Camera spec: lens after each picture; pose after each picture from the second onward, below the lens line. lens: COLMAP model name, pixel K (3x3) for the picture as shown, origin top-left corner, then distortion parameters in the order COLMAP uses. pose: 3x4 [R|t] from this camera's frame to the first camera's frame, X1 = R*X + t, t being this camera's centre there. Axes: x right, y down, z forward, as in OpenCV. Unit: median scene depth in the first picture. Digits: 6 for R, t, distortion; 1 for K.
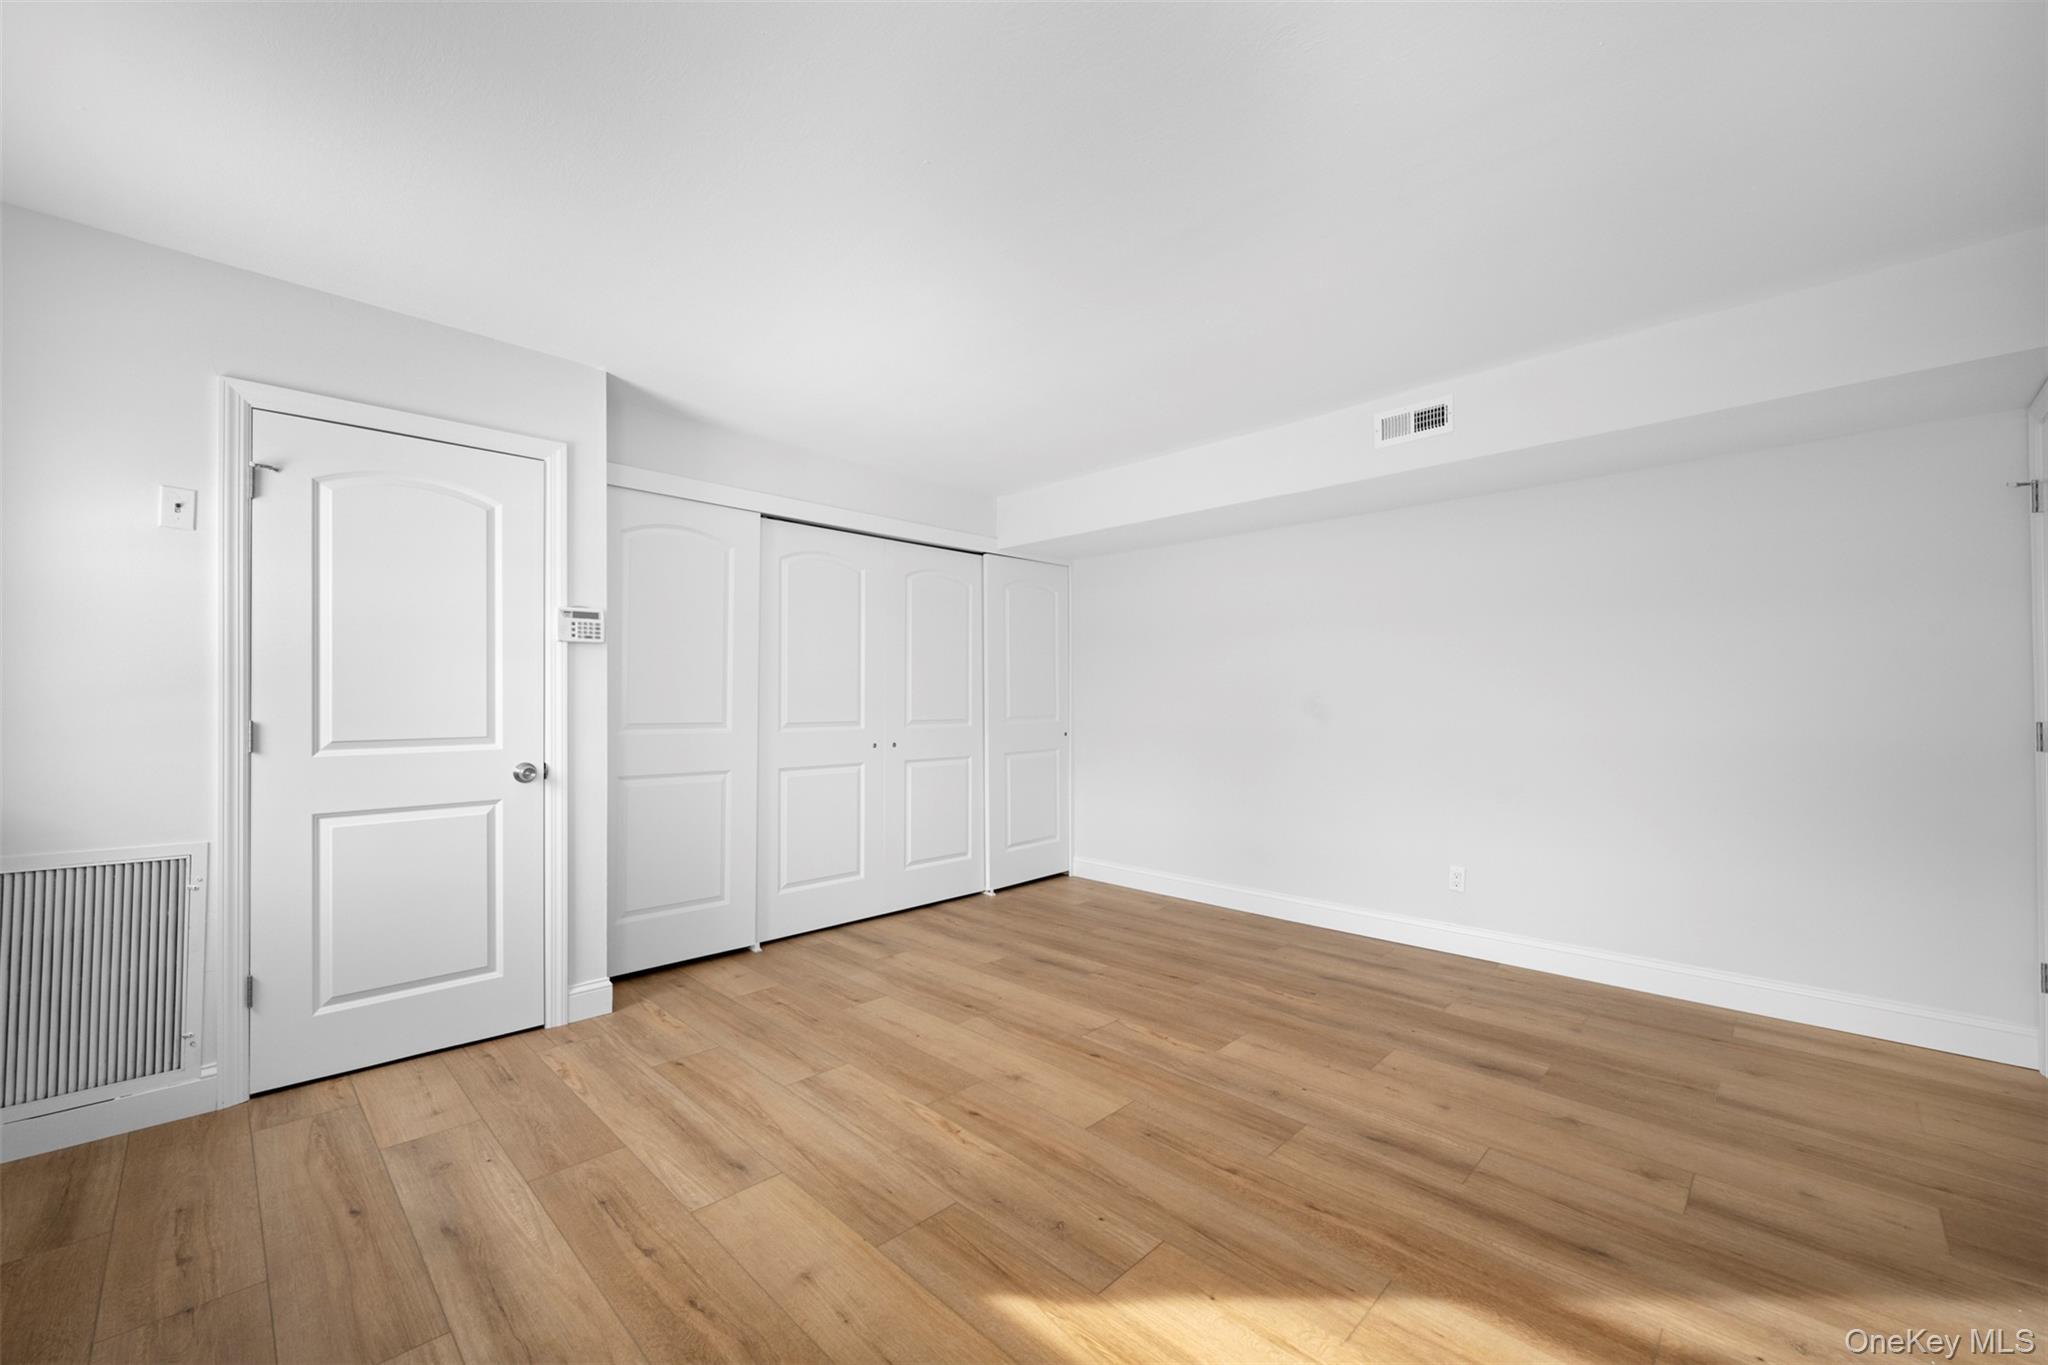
lens RADIAL K [[796.3, 0, 1034.9], [0, 796.3, 688.1], [0, 0, 1]] dist [0.001342, -0.000076]
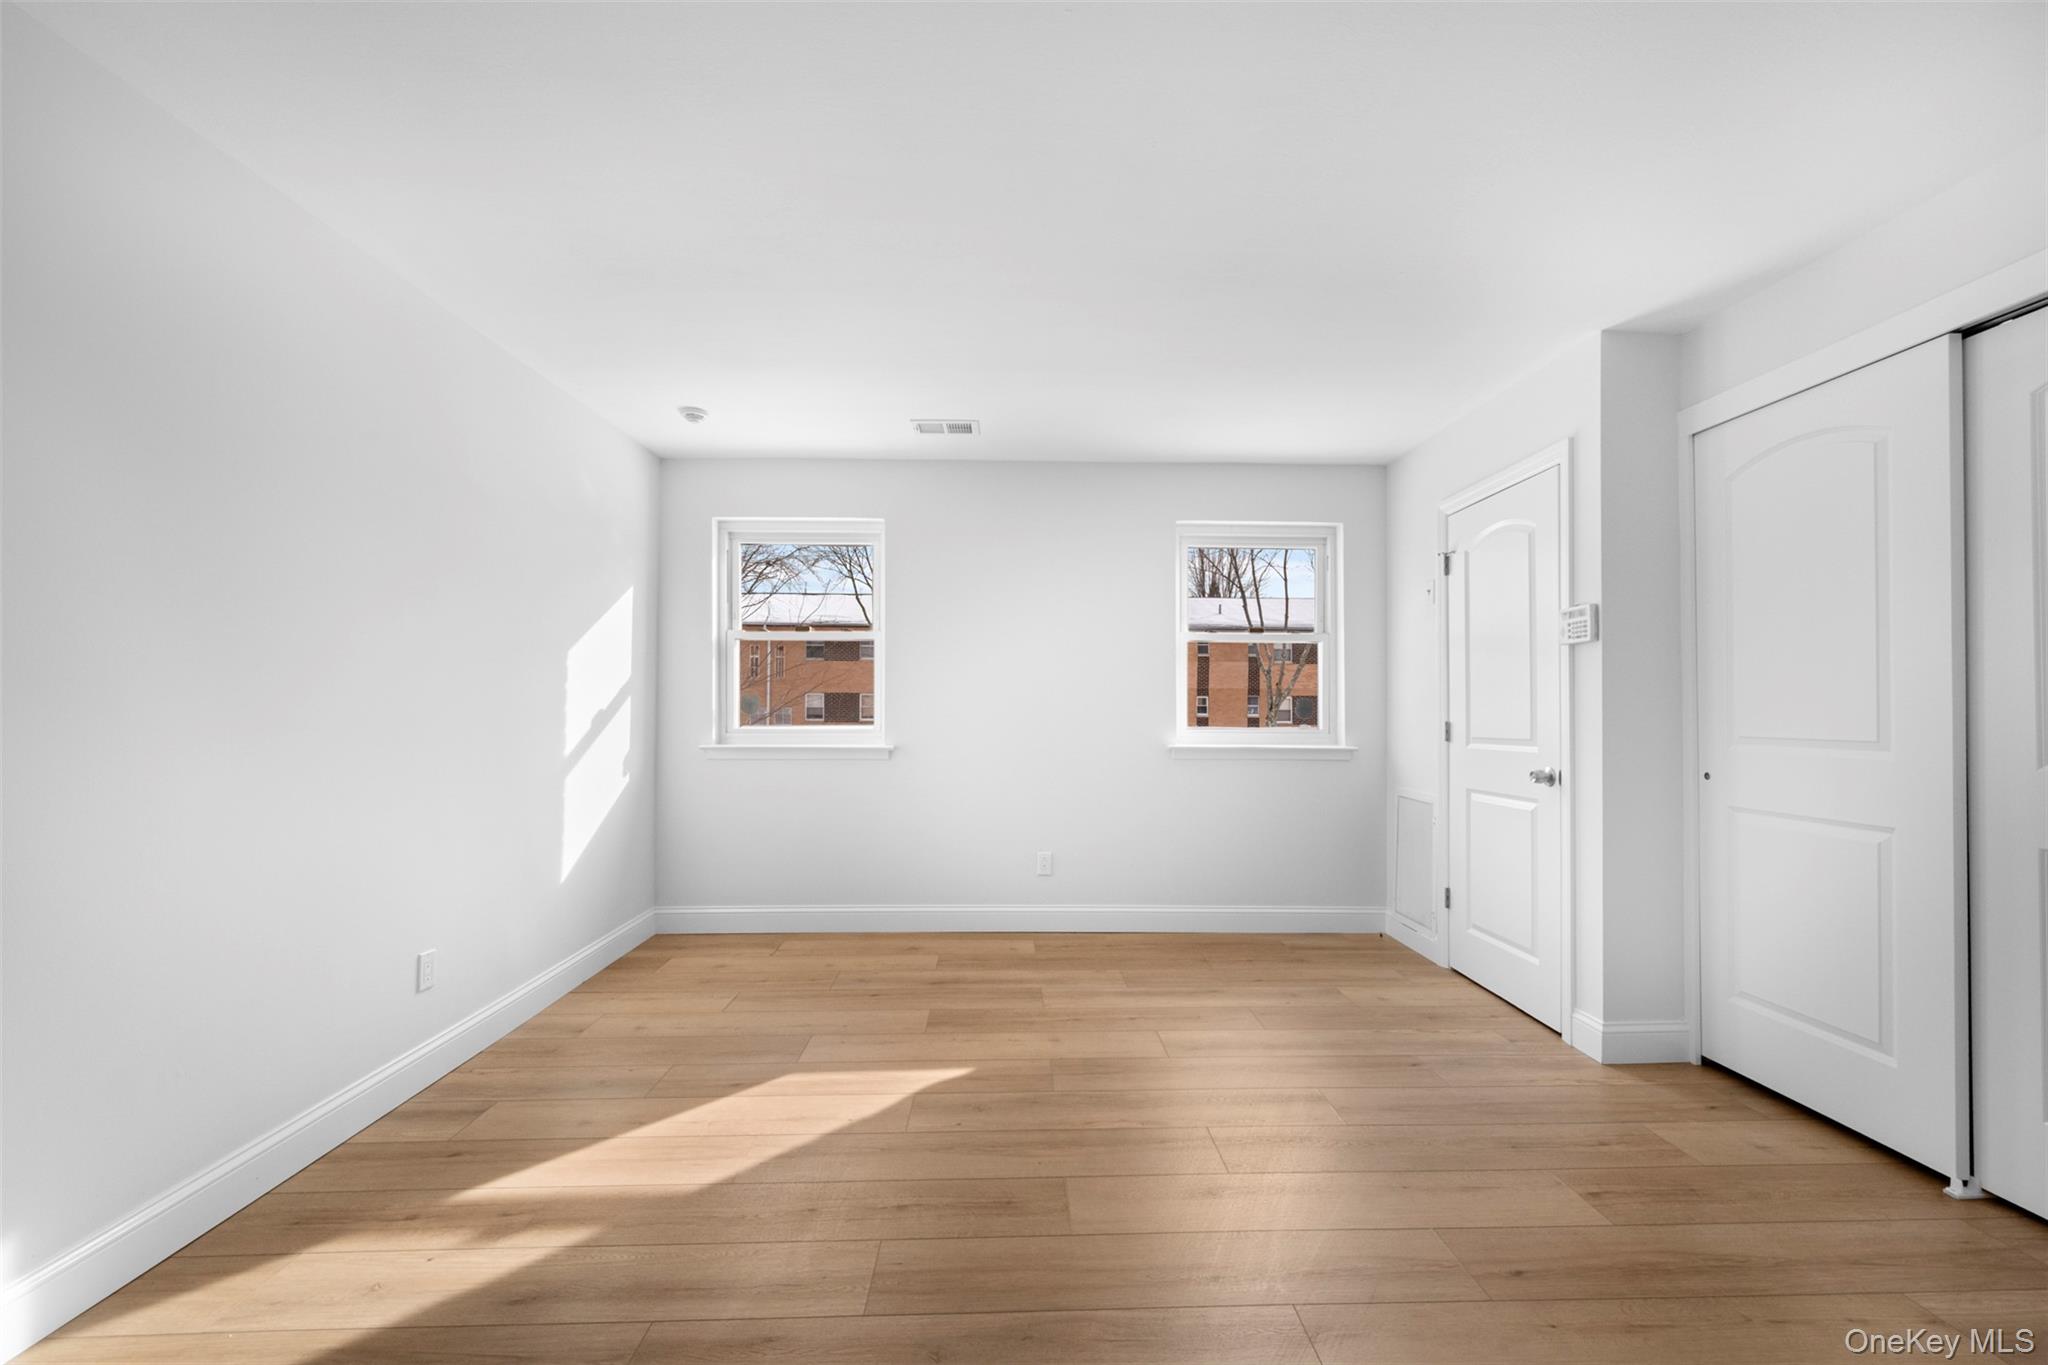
lens RADIAL K [[840.4, 0, 1022.9], [0, 840.4, 695.5], [0, 0, 1]] dist [-0.000494, 0.000582]
pose [[-0.698336, -0.013636, -0.715640, 0.658503], [0.013445, 0.999392, -0.032163, 0.029607], [0.715644, -0.032083, -0.697728, 1.375040]]
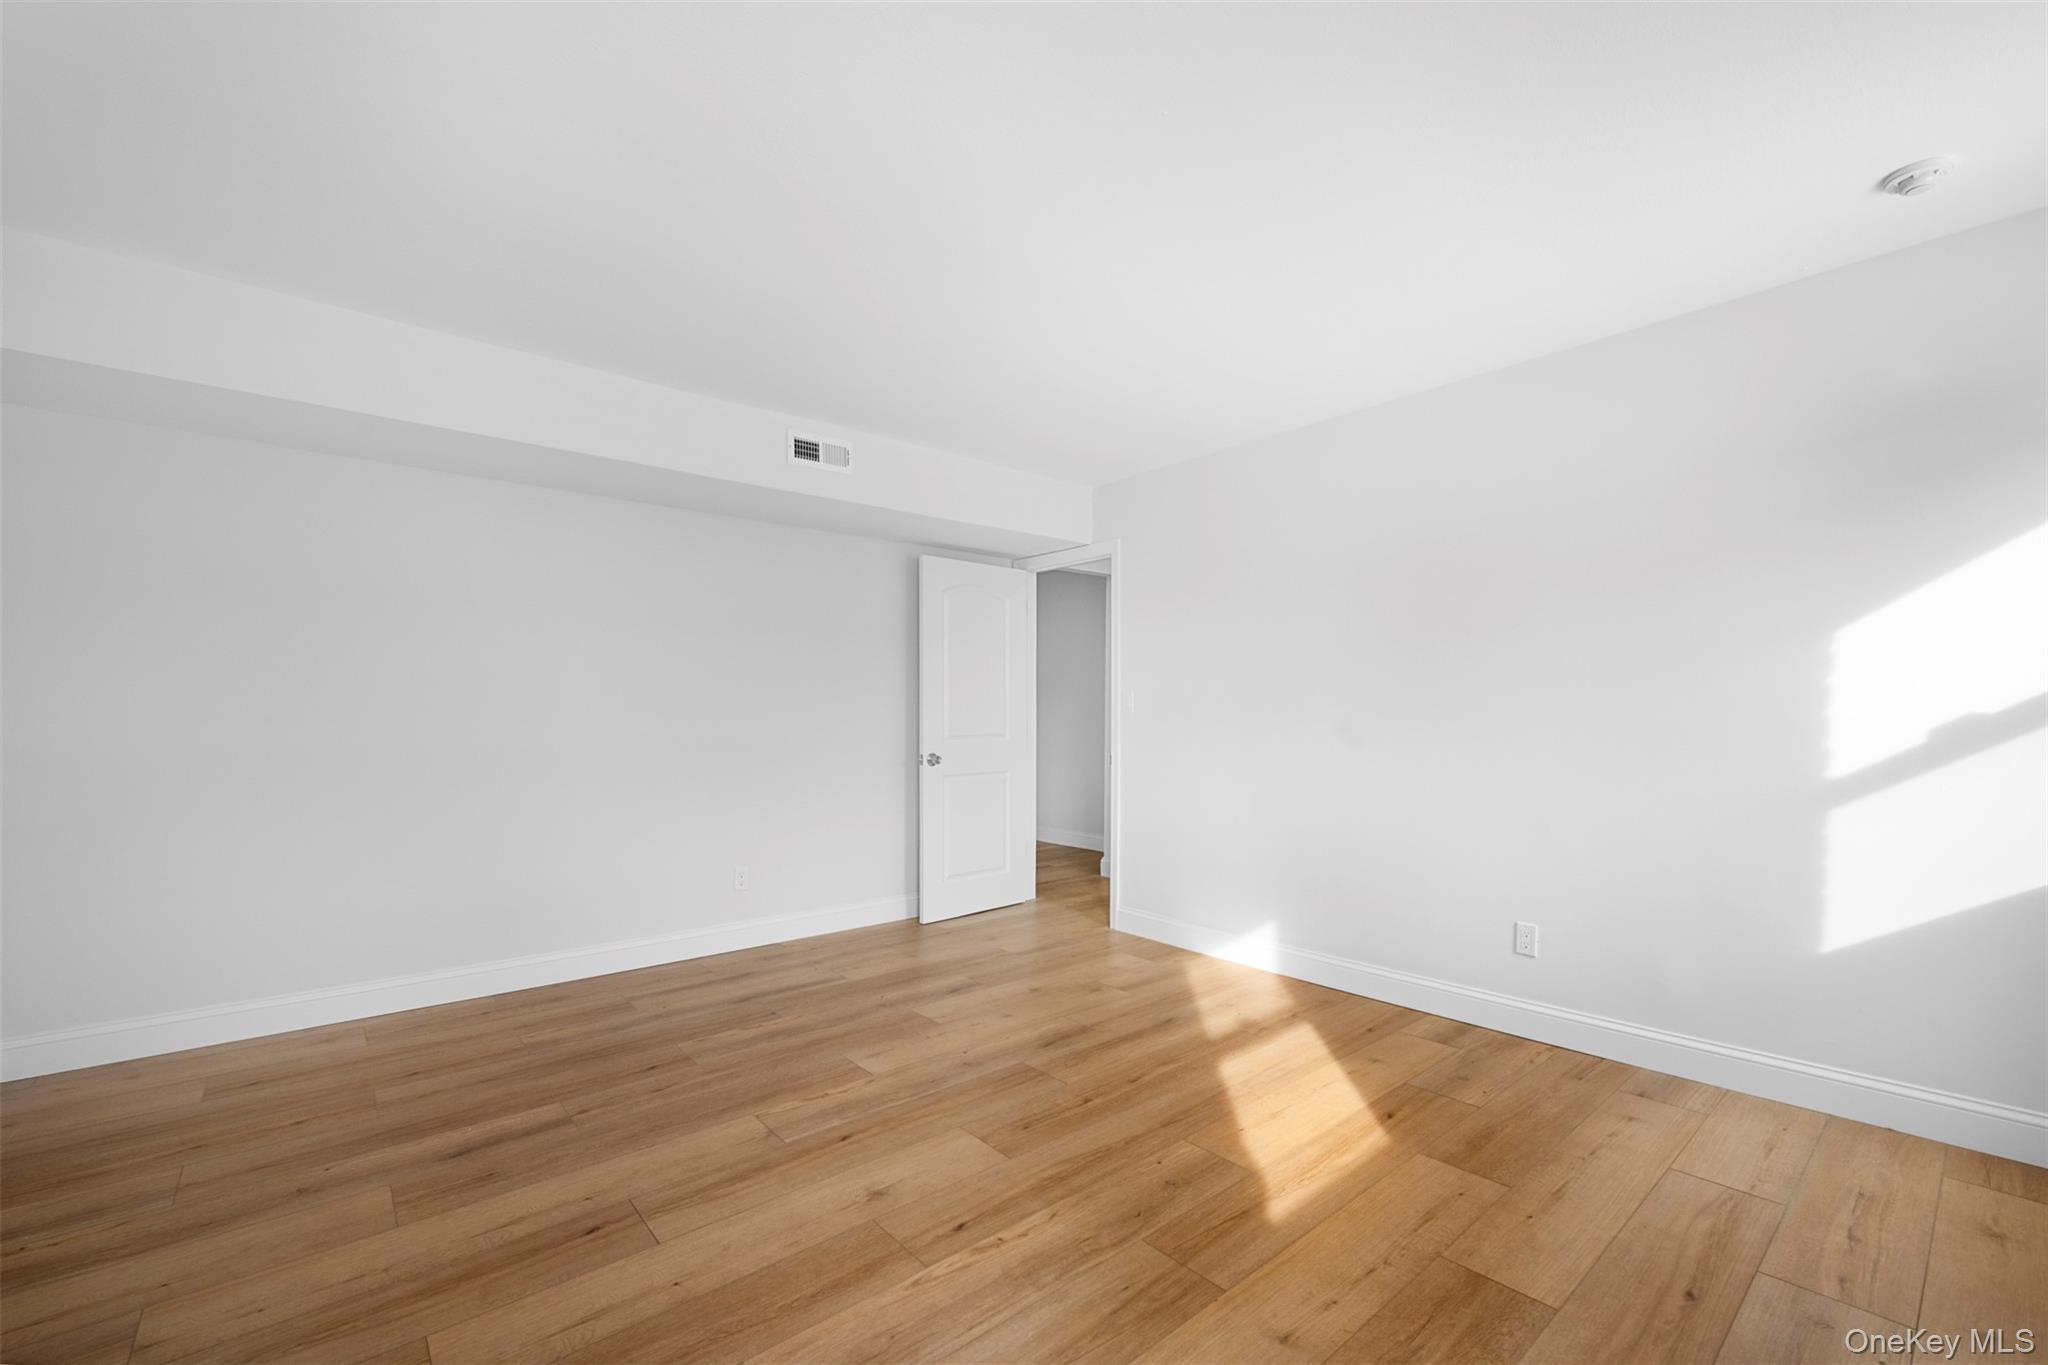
lens RADIAL K [[840.4, 0, 1026.1], [0, 840.4, 713.4], [0, 0, 1]] dist [-0.000494, 0.000582]
pose [[0.099989, 0.001214, 0.994988, -0.782795], [-0.021757, 0.999763, 0.000966, 0.015800], [-0.994751, -0.021744, 0.099992, 0.743972]]
